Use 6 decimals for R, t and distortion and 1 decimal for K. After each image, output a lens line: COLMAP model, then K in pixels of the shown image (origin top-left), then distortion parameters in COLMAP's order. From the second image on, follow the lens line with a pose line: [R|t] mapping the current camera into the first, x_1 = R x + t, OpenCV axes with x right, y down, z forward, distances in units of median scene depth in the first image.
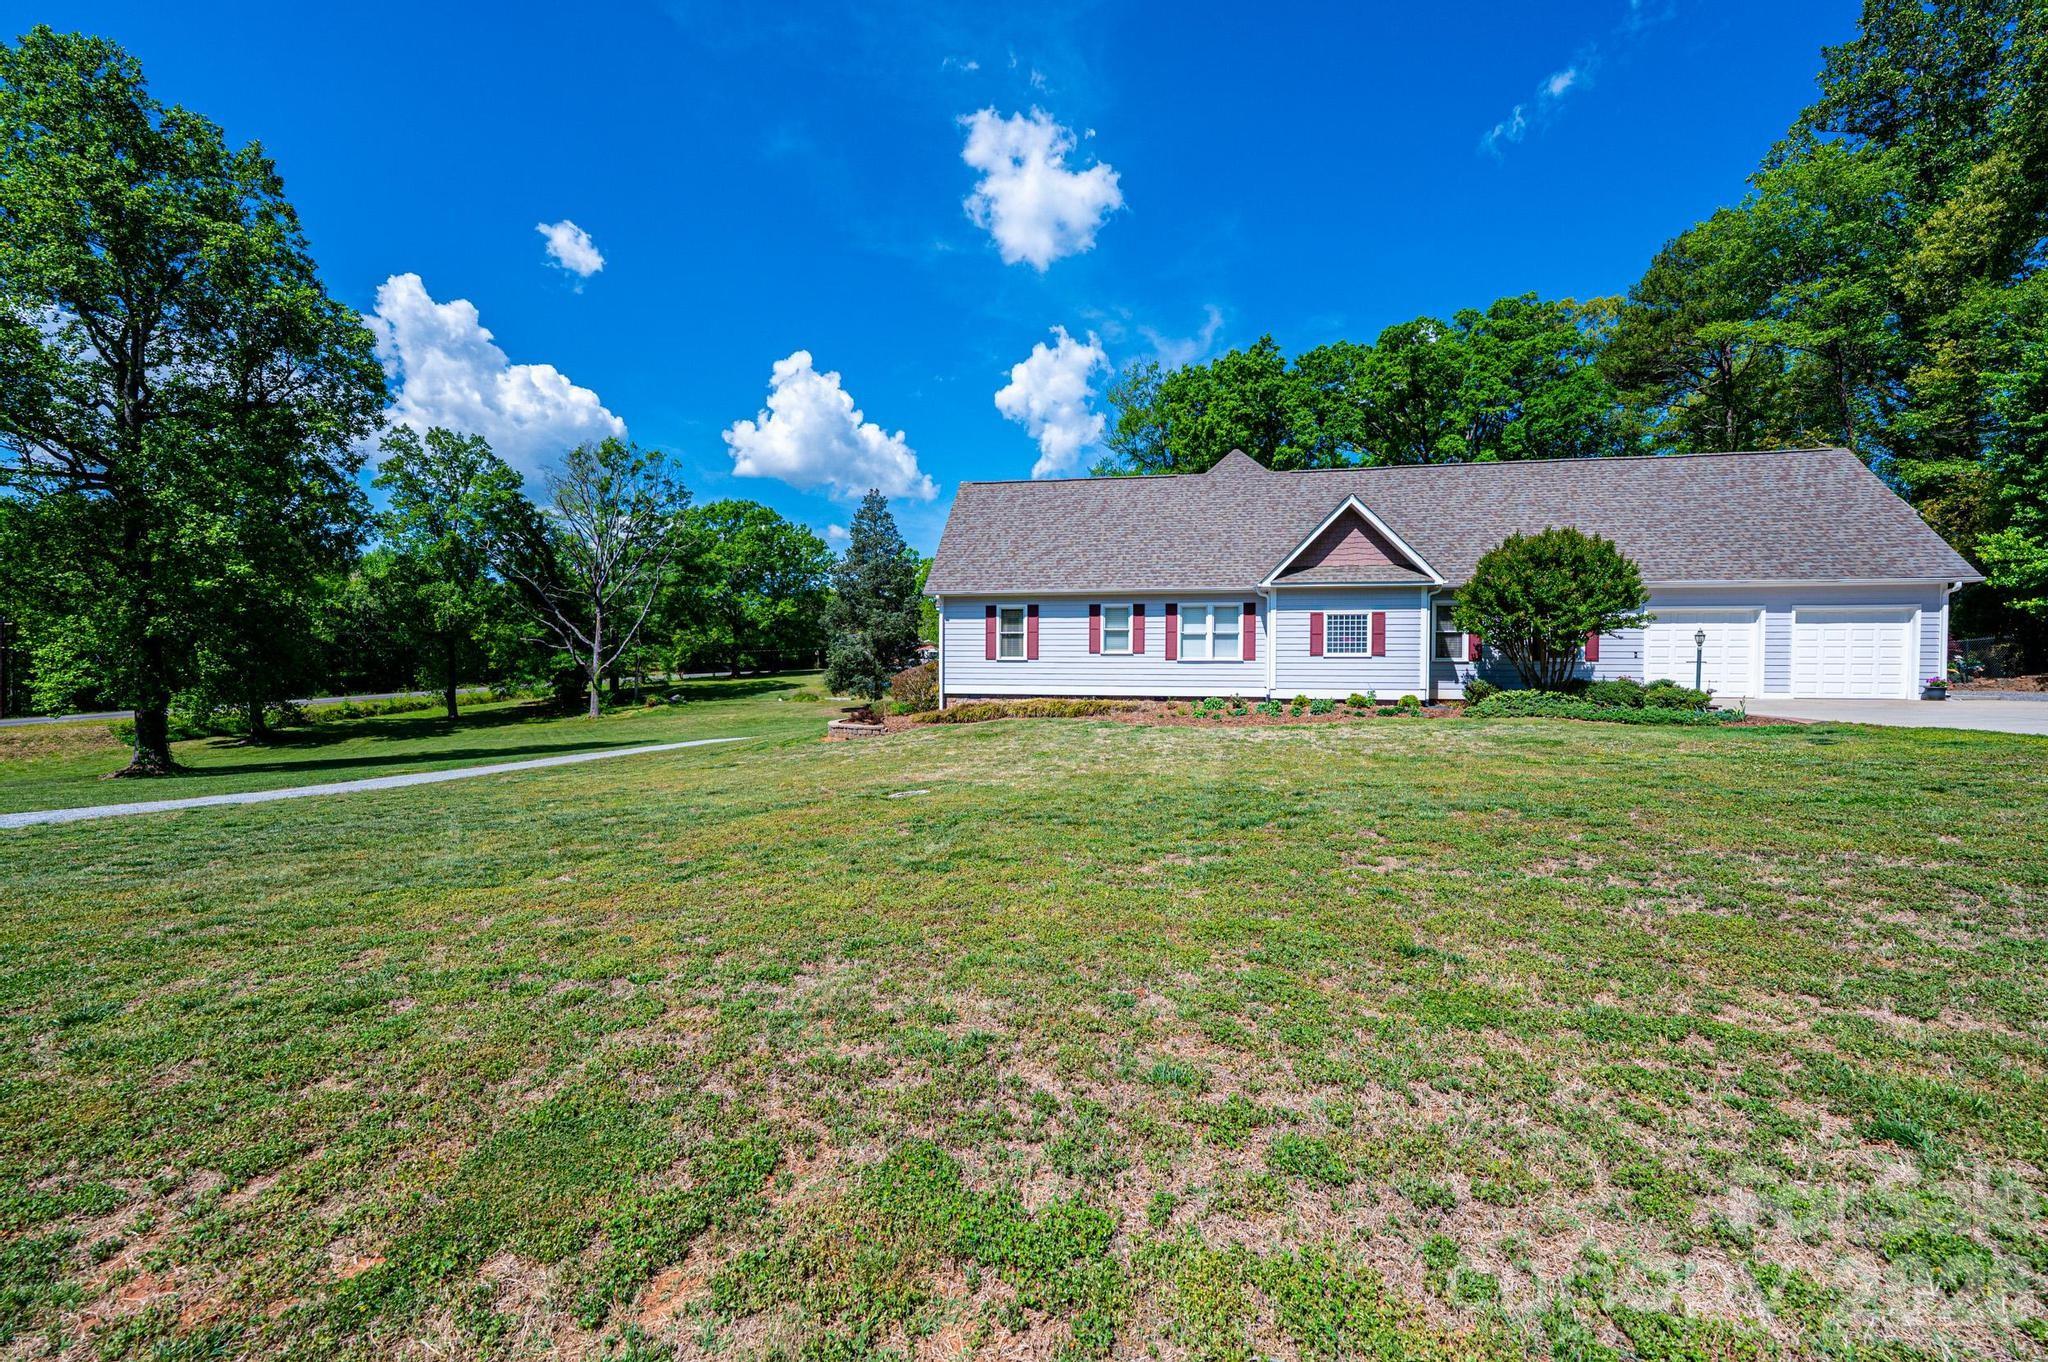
lens RADIAL K [[815.3, 0, 1013.7], [0, 815.3, 689.2], [0, 0, 1]] dist [0.003449, 0.000226]
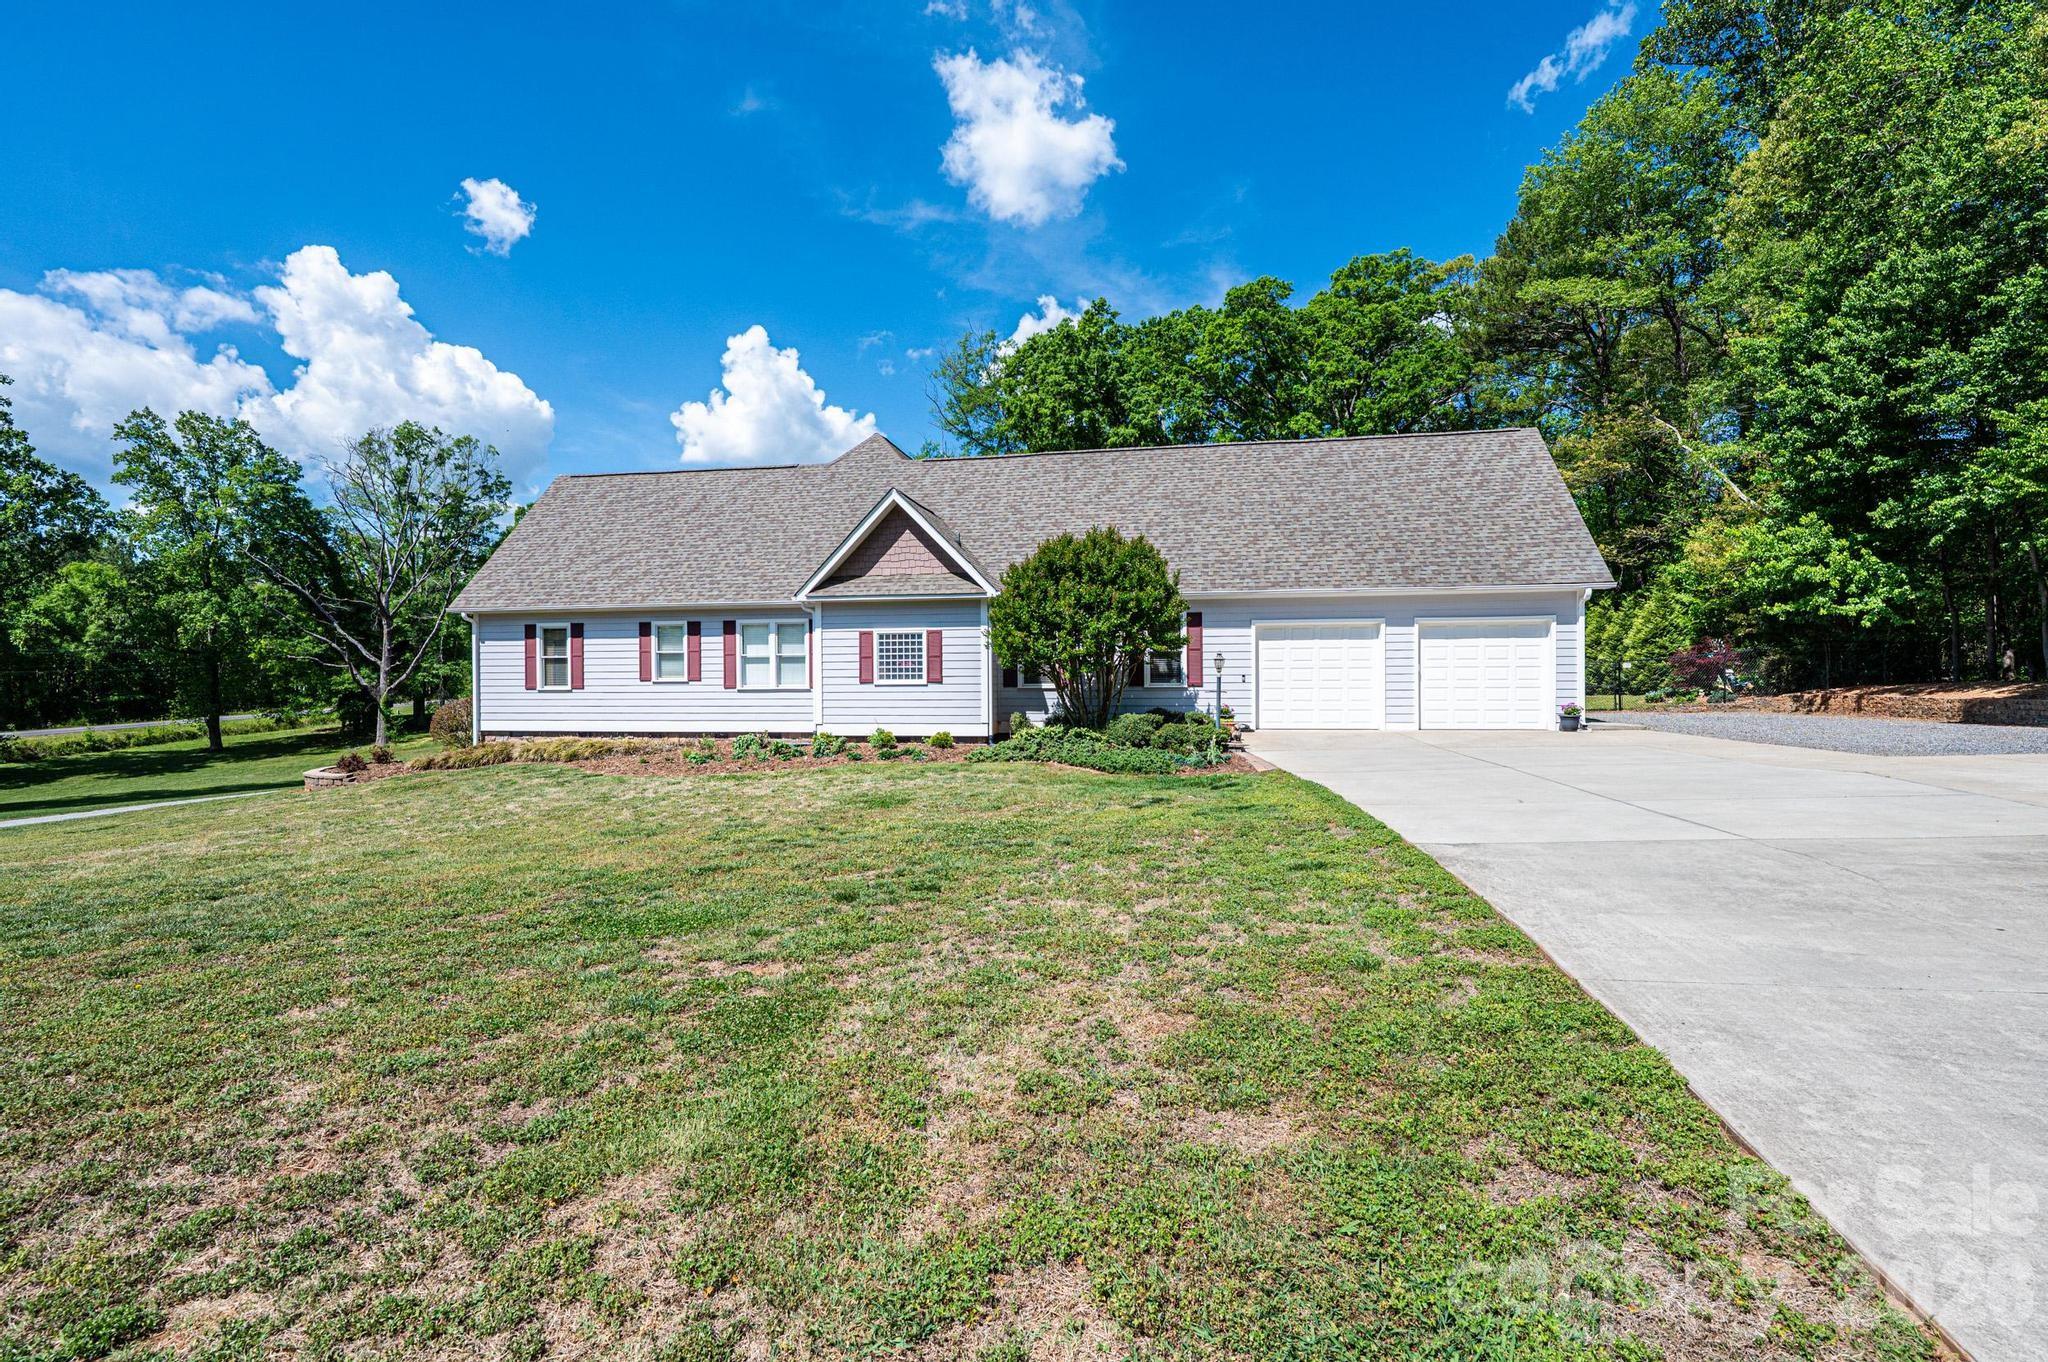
lens RADIAL K [[915.4, 0, 1012.5], [0, 915.4, 691.4], [0, 0, 1]] dist [0.008944, -0.003323]
pose [[0.999837, -0.011534, 0.013871, 0.428185], [0.011676, 0.999880, -0.010199, -0.018677], [-0.013752, 0.010360, 0.999852, 0.064321]]
